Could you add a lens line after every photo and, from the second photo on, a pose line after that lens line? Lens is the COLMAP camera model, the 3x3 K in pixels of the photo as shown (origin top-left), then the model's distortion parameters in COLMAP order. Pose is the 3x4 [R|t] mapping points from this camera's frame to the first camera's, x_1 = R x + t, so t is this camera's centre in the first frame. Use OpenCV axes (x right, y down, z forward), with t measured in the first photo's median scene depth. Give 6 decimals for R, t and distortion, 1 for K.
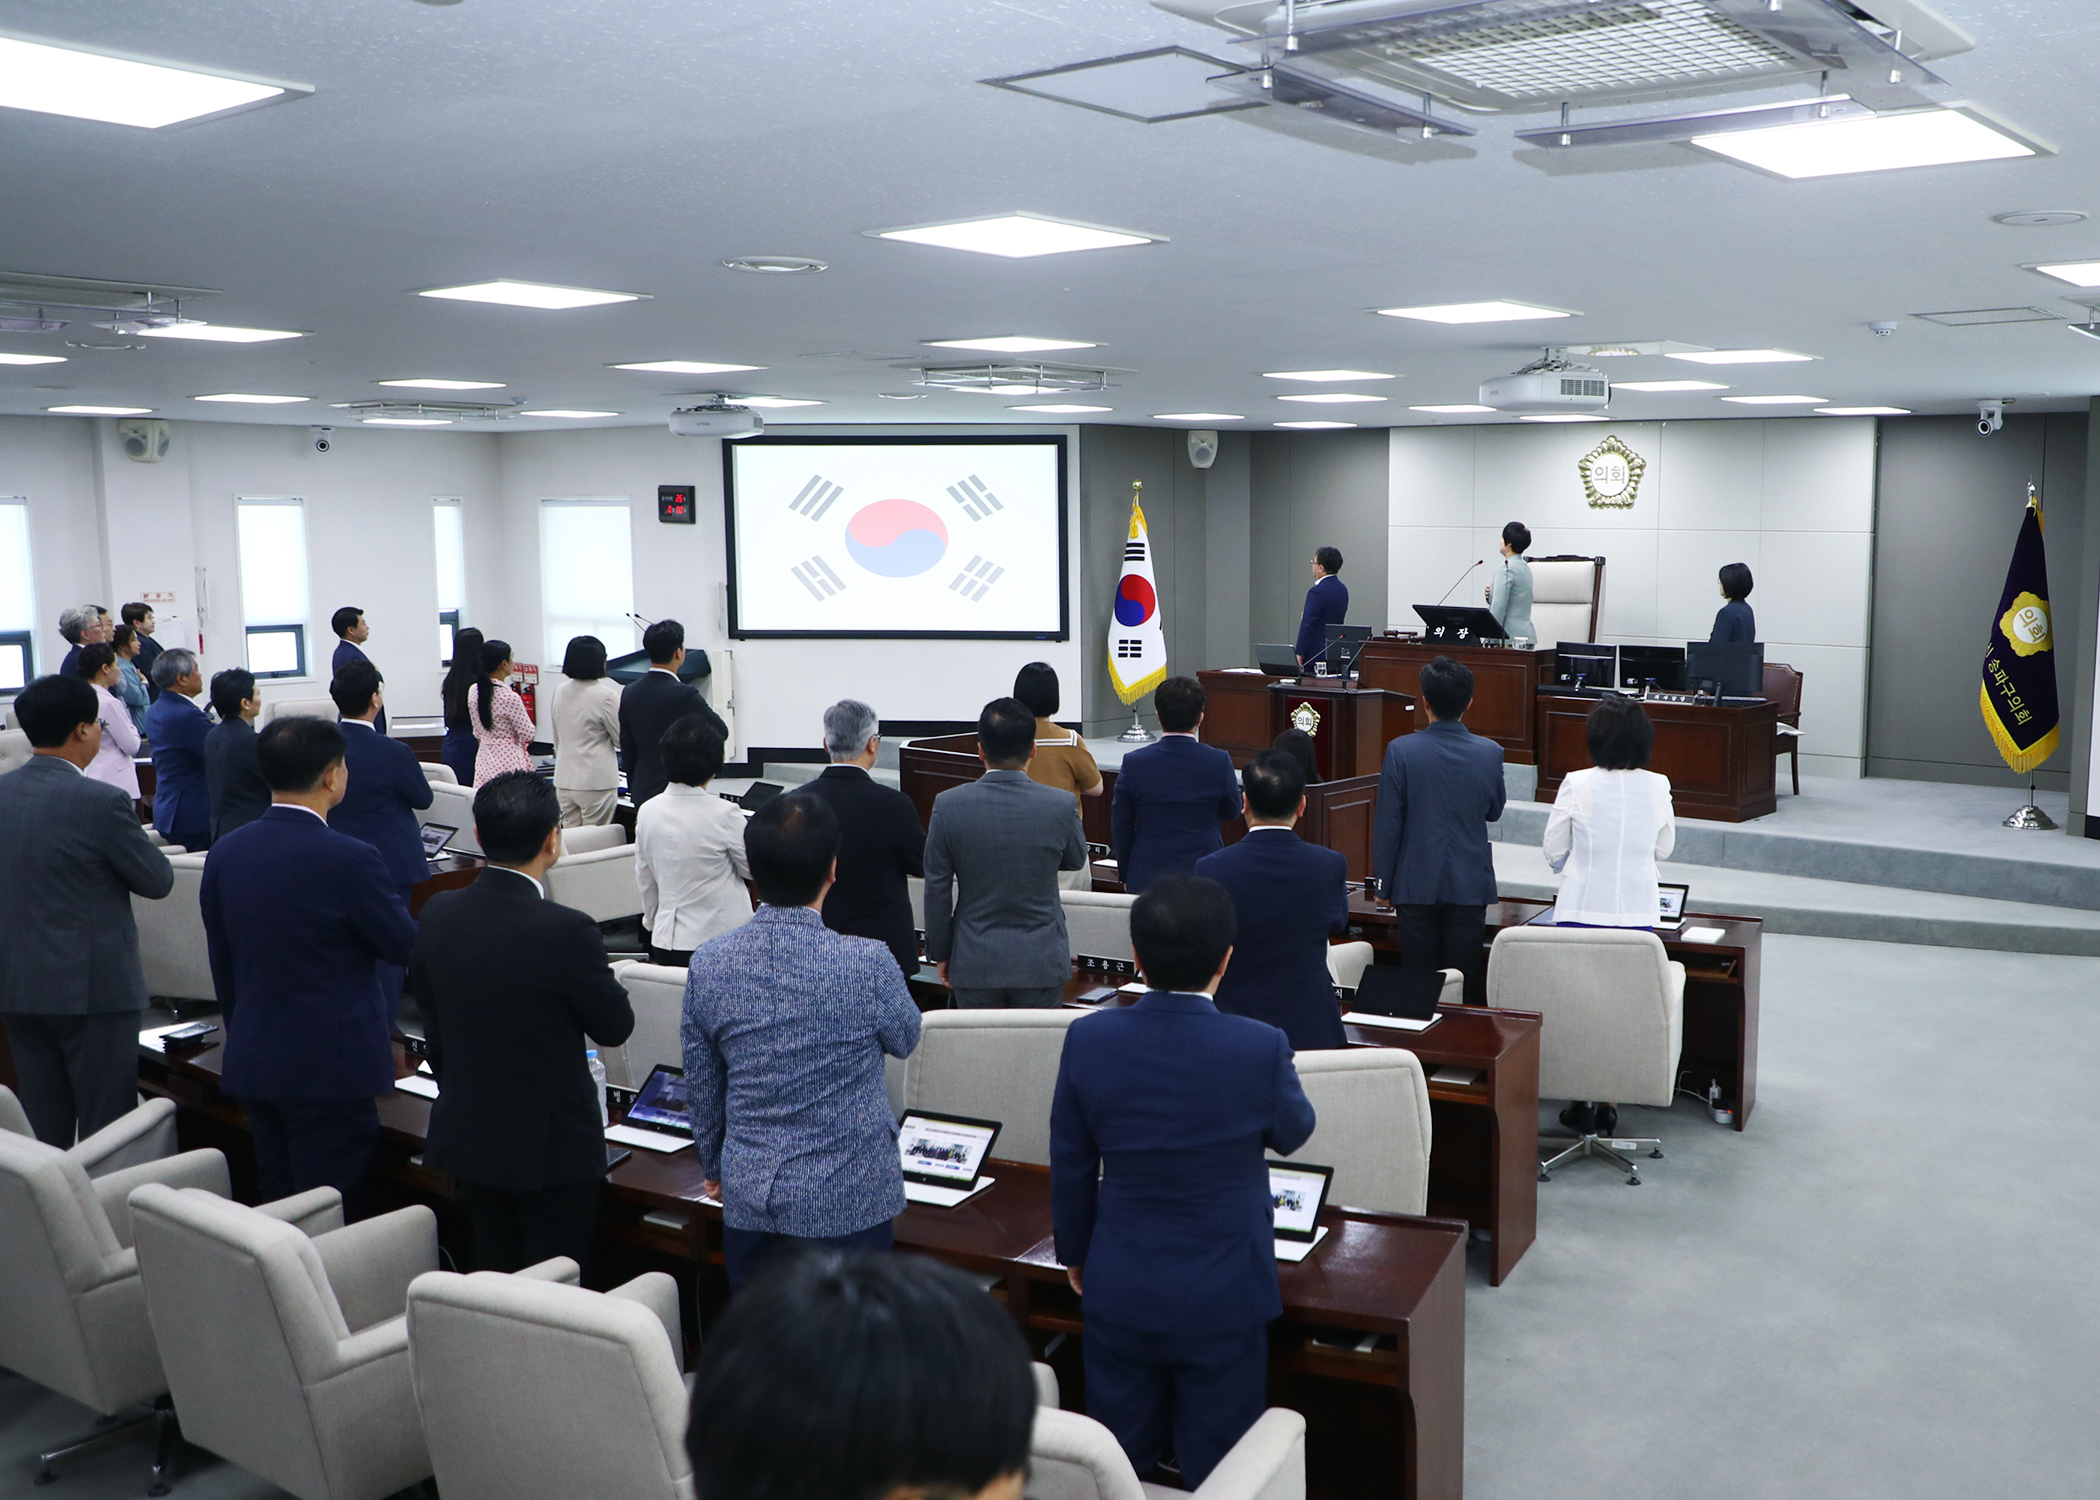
lens RADIAL K [[1910.1, 0, 1292.8], [0, 1910.1, 777.8], [0, 0, 1]] dist [-0.054908, 0.058985]
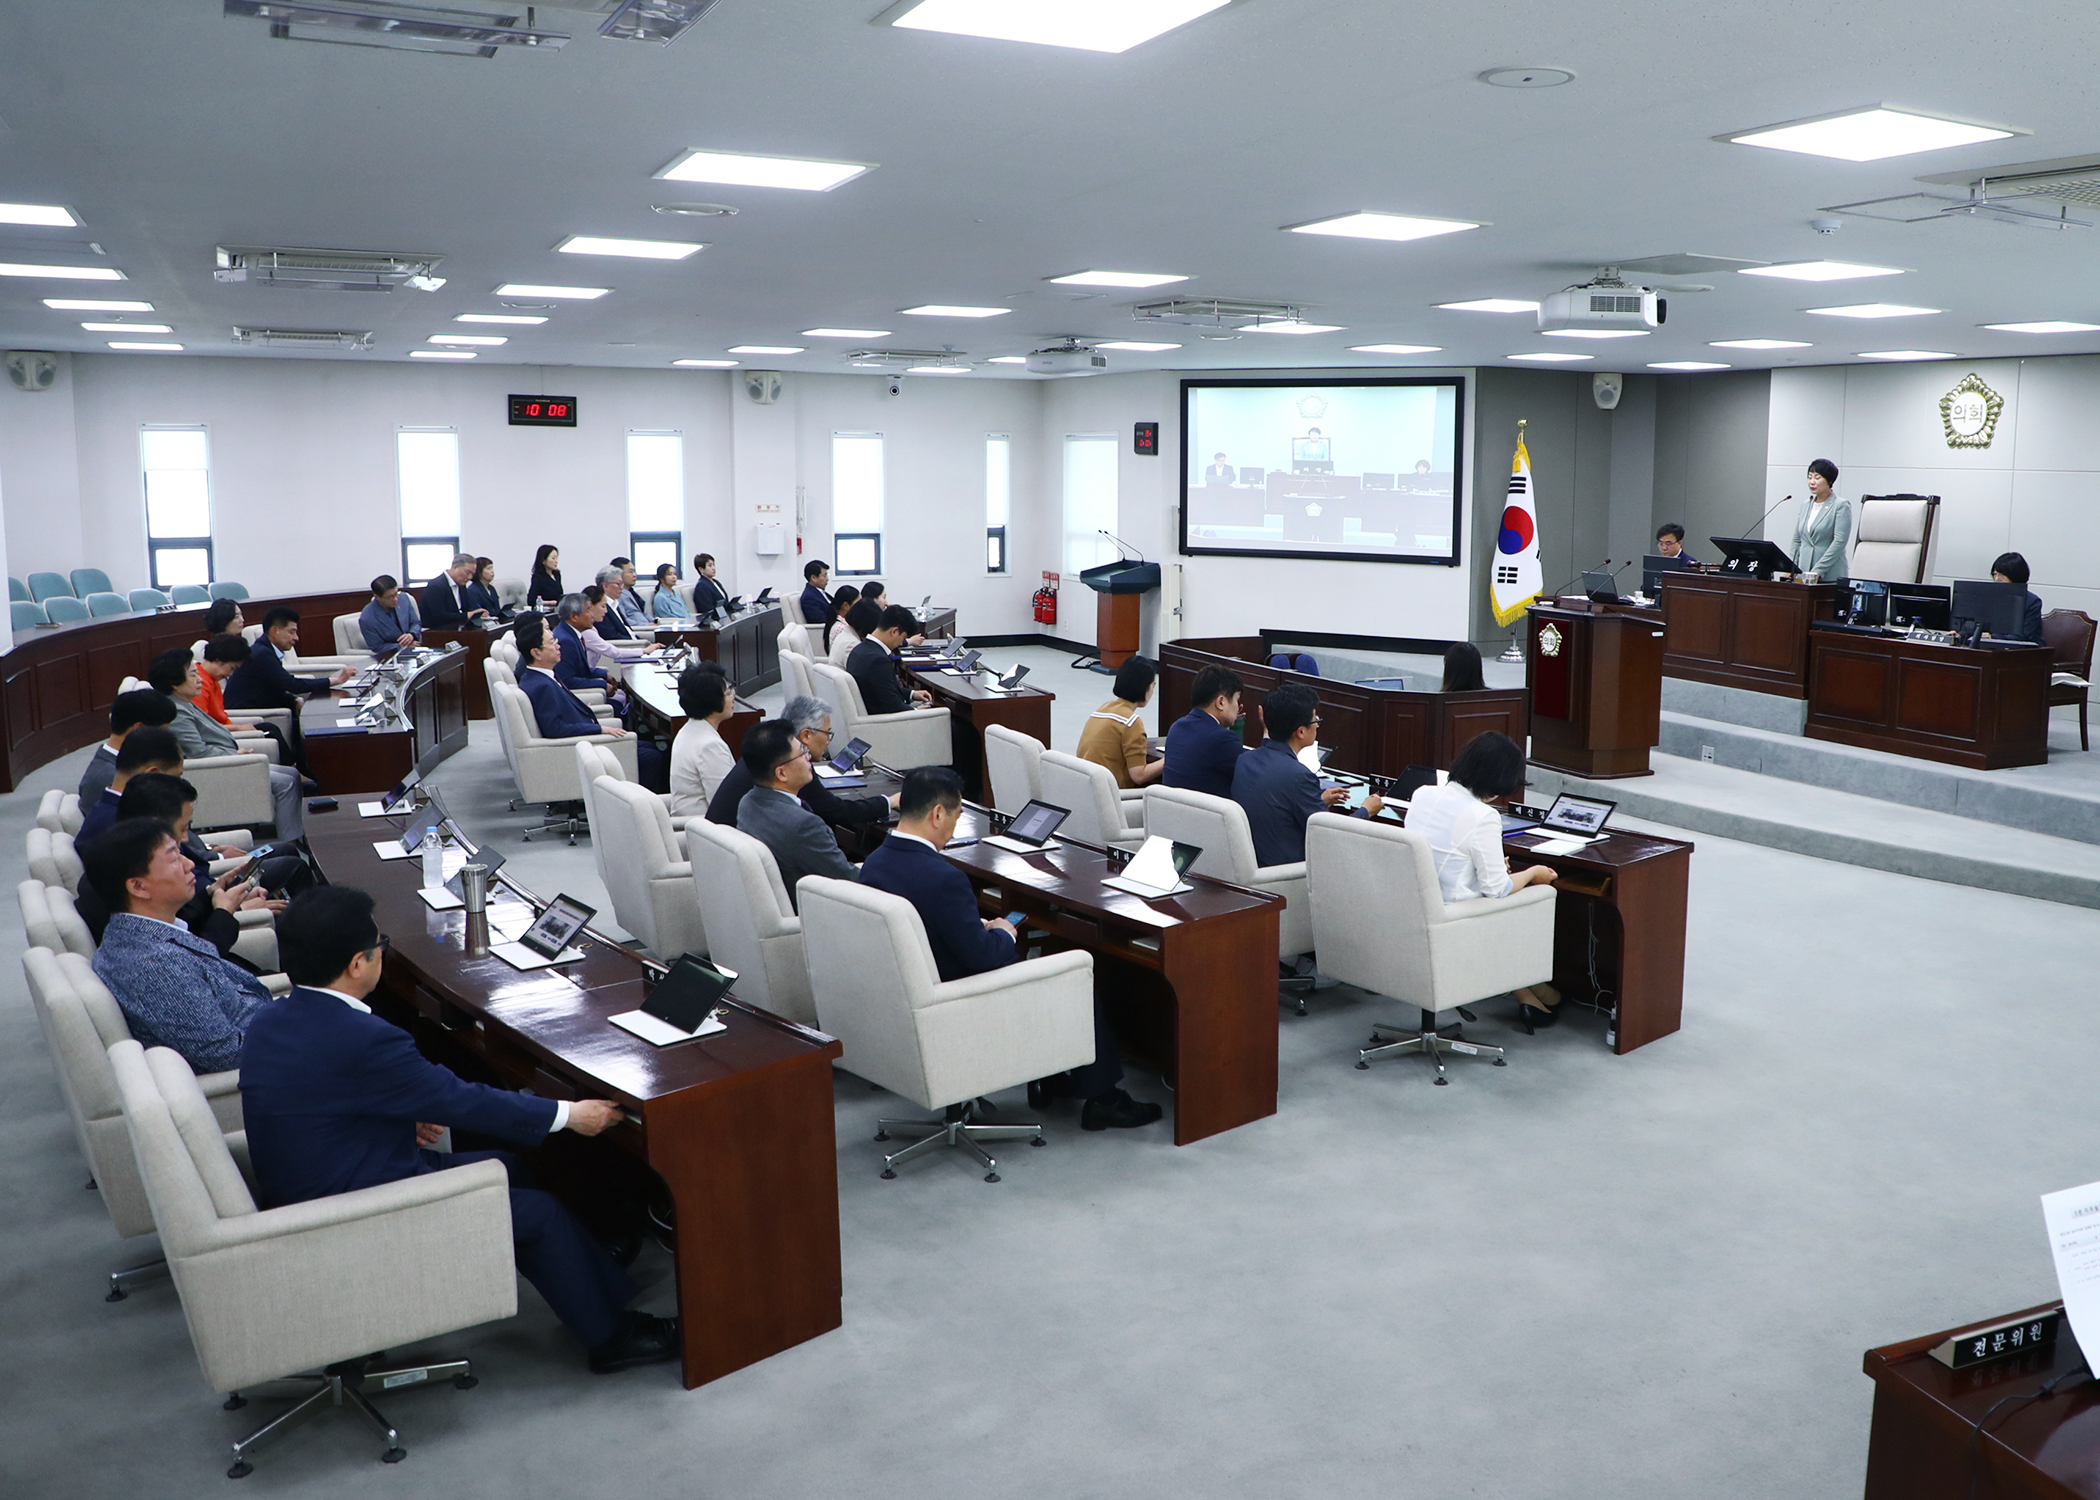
lens RADIAL K [[1744.6, 0, 1255.8], [0, 1744.6, 696.9], [0, 0, 1]] dist [-0.091818, 0.058041]
pose [[0.915054, 0.062476, -0.398464, 0.223940], [-0.065567, 0.997831, 0.005881, 0.005353], [0.397967, 0.020745, 0.917165, 0.059001]]
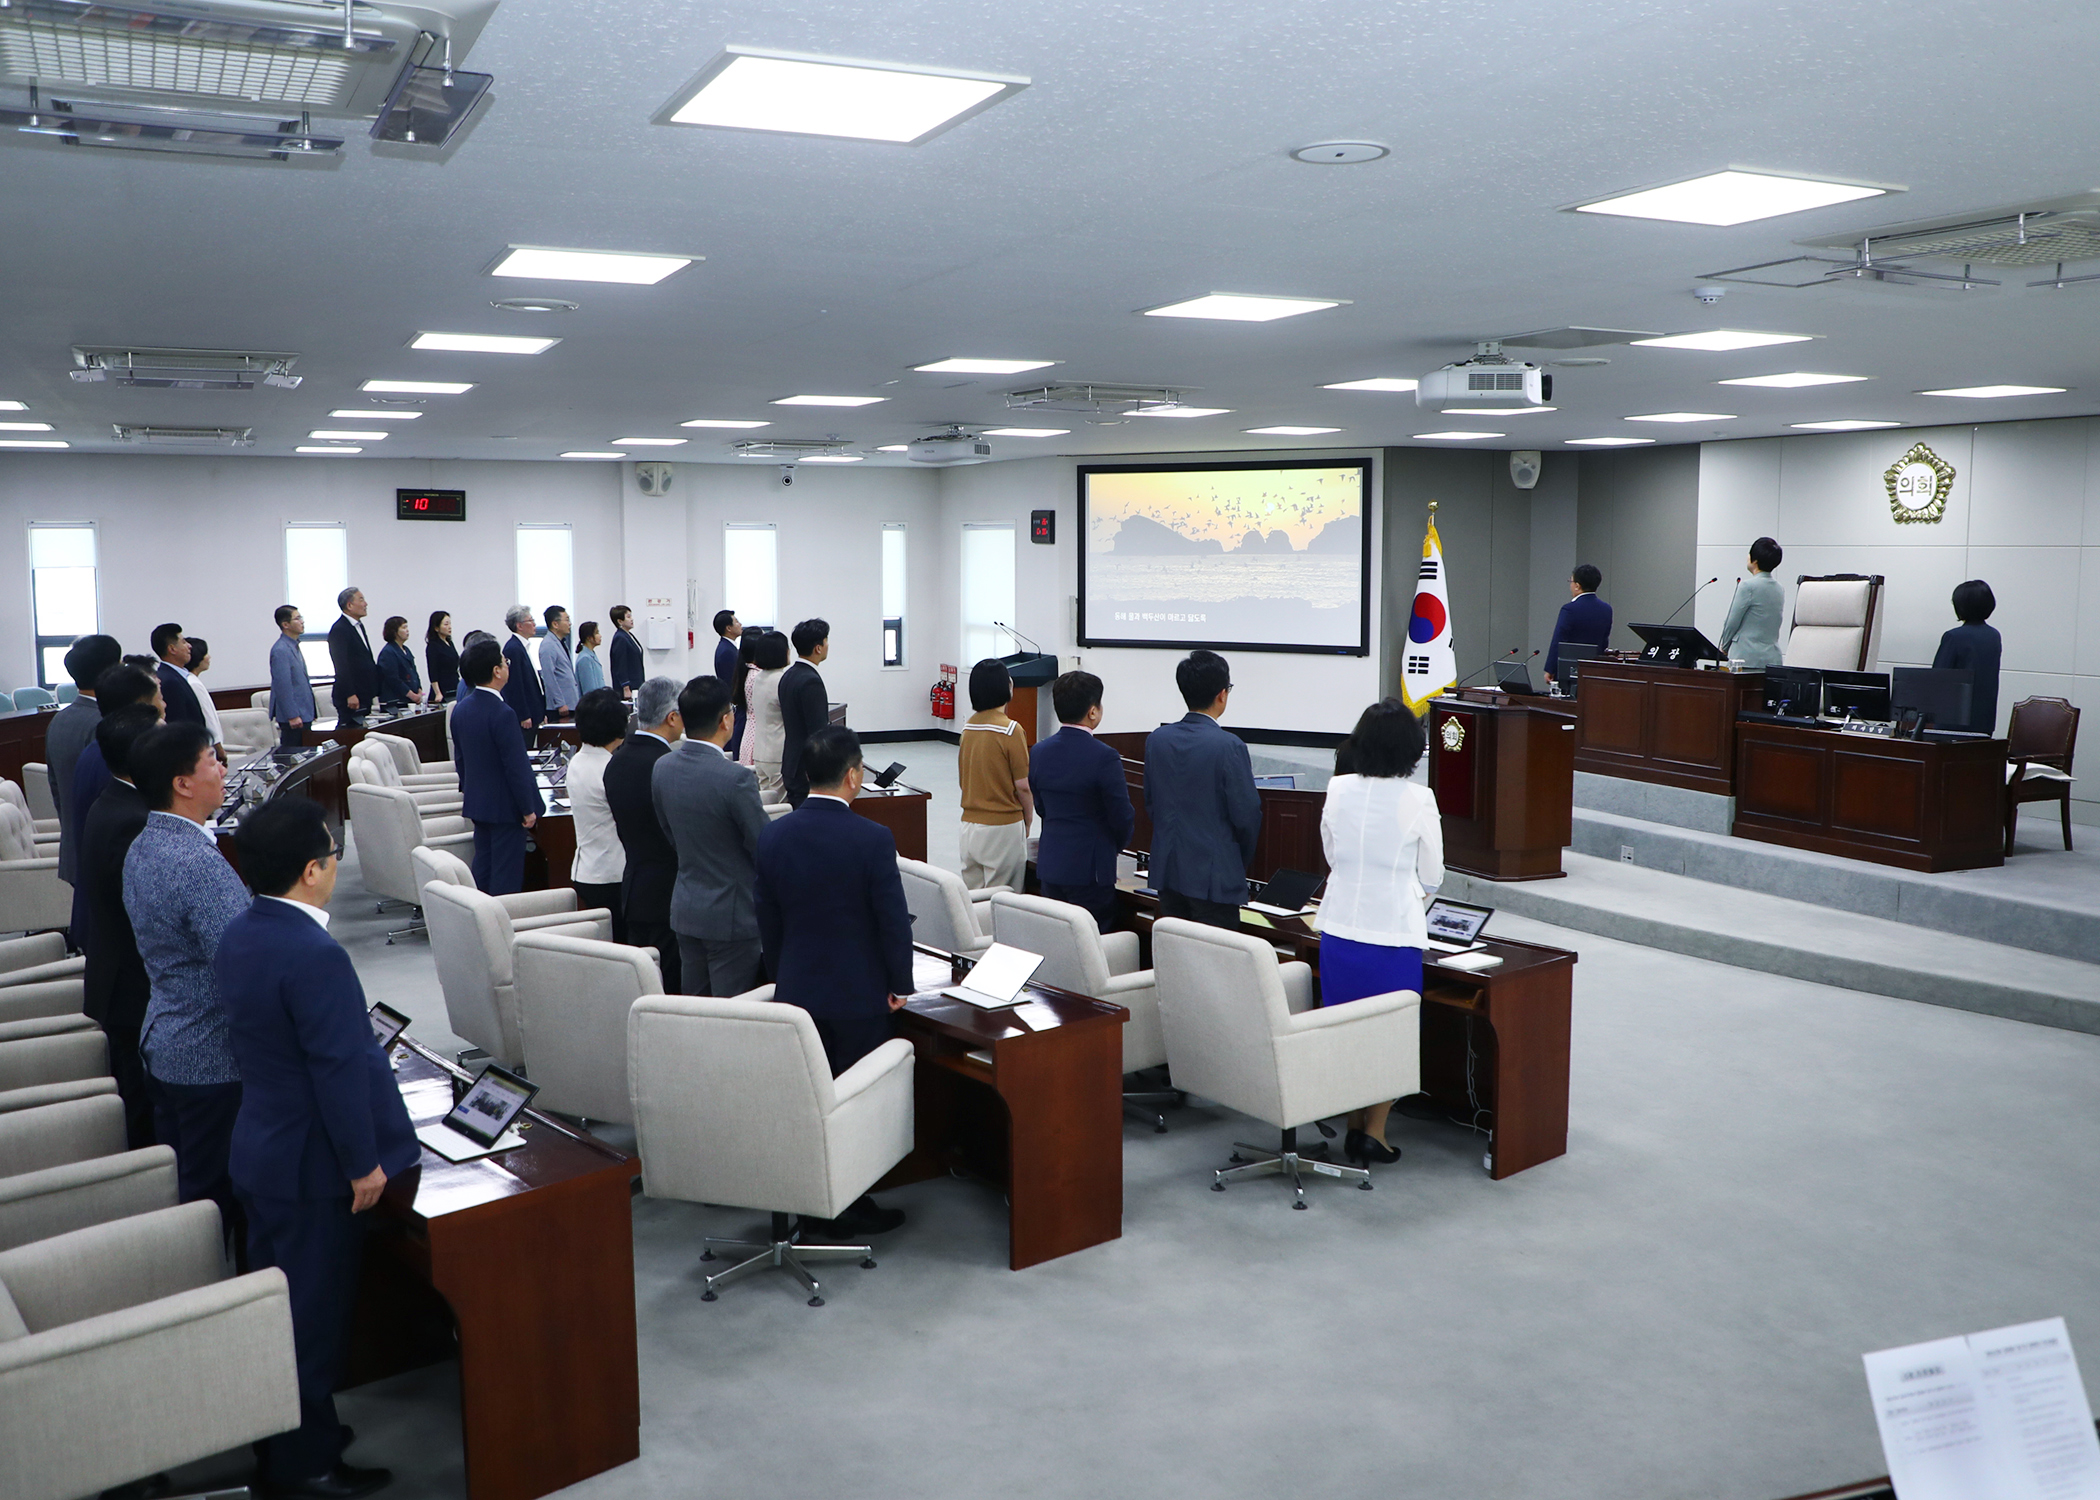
lens RADIAL K [[1813.0, 0, 1038.7], [0, 1813.0, 726.8], [0, 0, 1]] dist [-0.048239, 0.056689]
pose [[0.879994, 0.043373, -0.473001, 0.243141], [-0.062318, 0.997757, -0.024448, 0.002099], [0.470880, 0.050990, 0.880723, 0.067692]]
